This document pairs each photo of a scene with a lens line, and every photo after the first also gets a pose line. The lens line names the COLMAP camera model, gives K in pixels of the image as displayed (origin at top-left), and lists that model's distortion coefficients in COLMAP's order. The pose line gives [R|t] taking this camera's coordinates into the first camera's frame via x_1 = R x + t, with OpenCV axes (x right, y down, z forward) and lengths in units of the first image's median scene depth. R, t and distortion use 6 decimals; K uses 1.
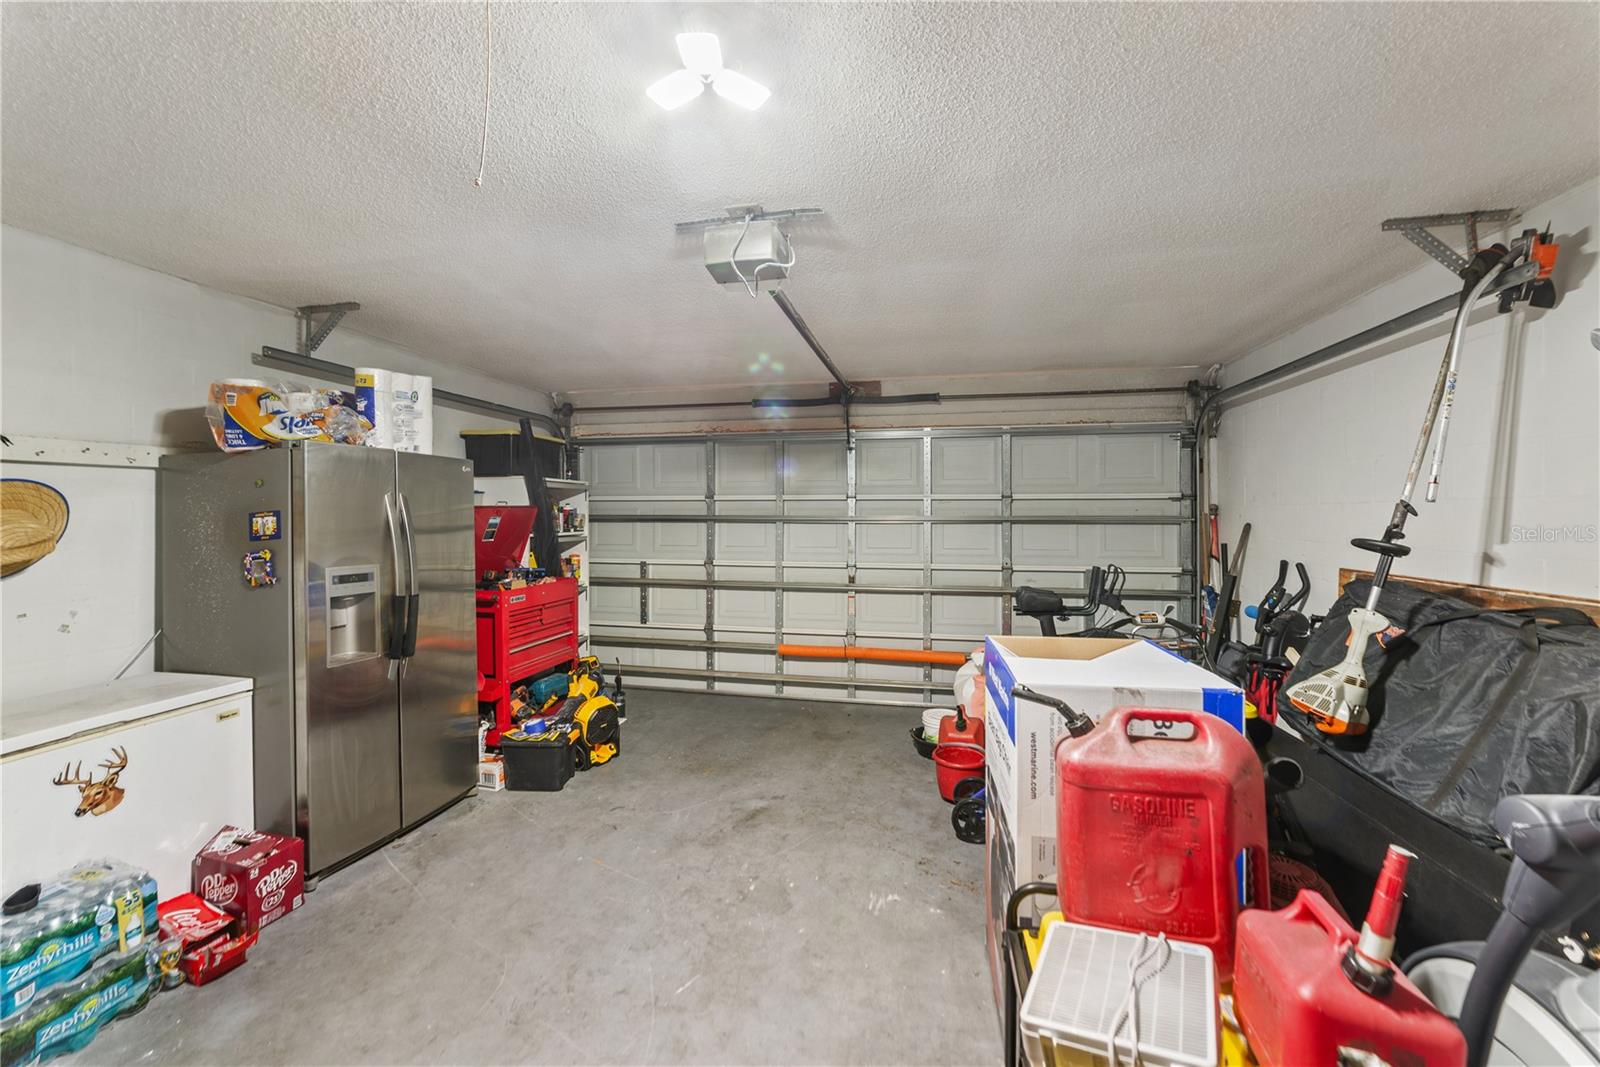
lens RADIAL K [[628.3, 0, 796.1], [0, 628.3, 506.5], [0, 0, 1]] dist [-0.019868, -0.000012]
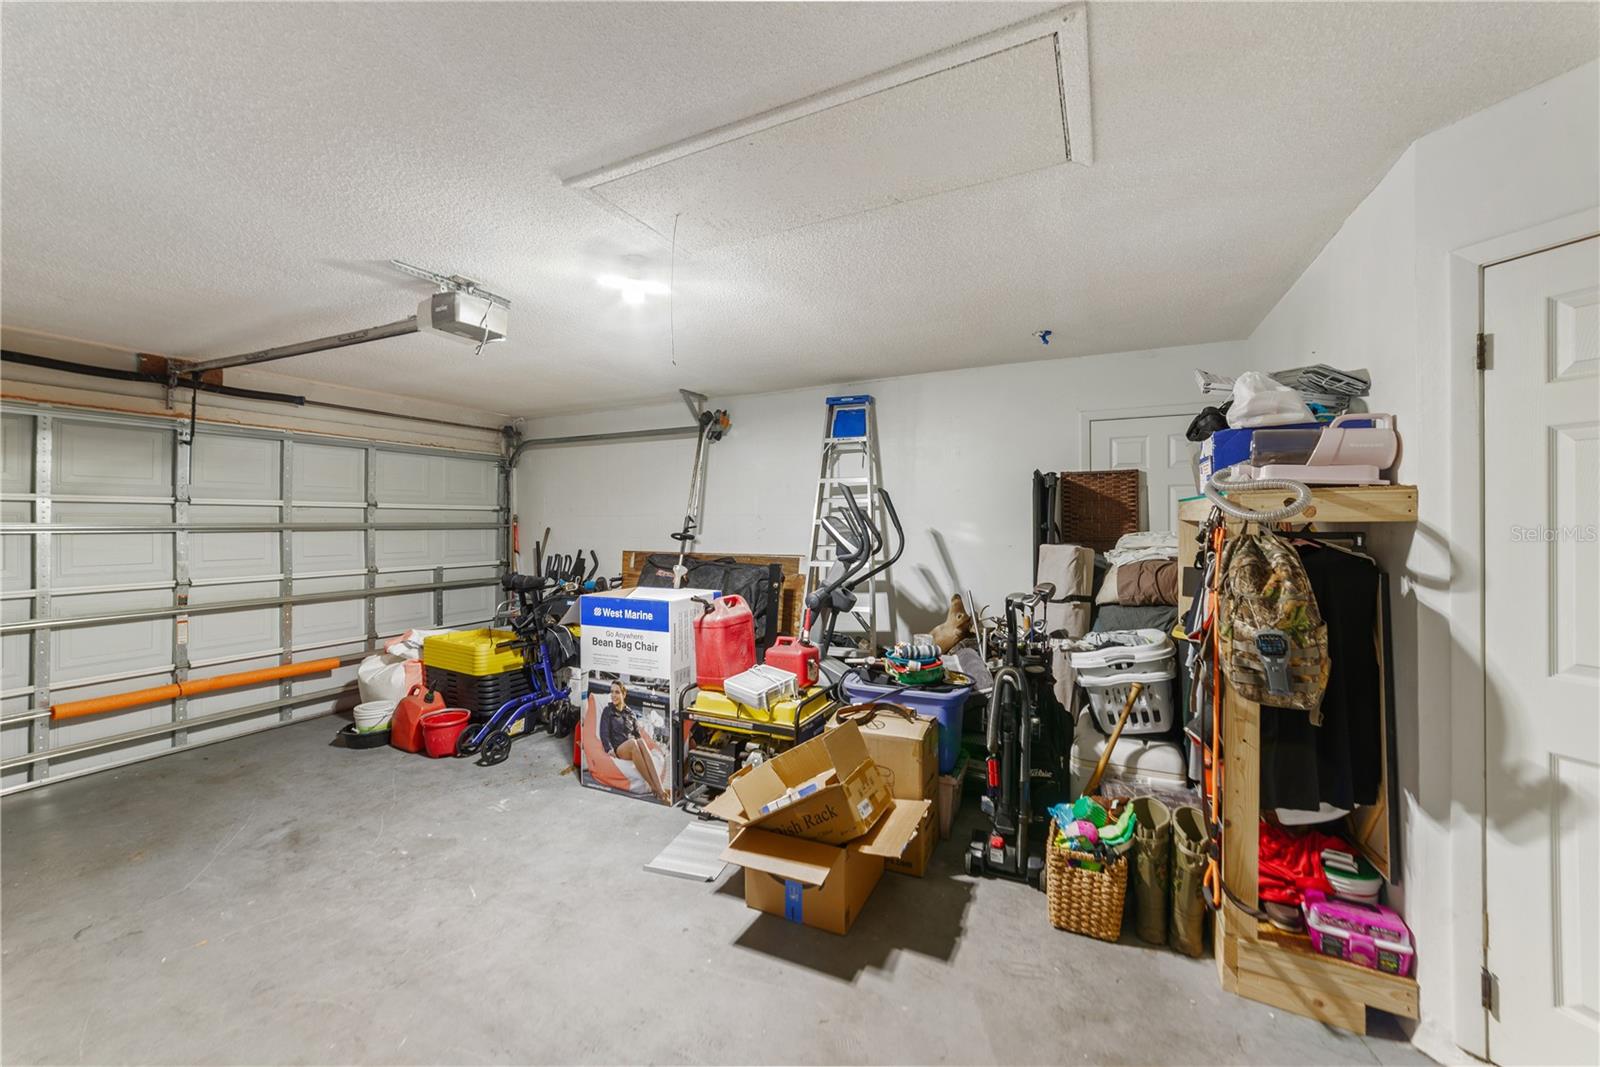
lens RADIAL K [[643.1, 0, 795.3], [0, 643.1, 517.3], [0, 0, 1]] dist [-0.002696, 0.003412]
pose [[0.251800, 0.005029, 0.967766, -0.593803], [-0.020085, 0.999798, 0.000030, -0.010670], [-0.967571, -0.019445, 0.251850, 0.012121]]
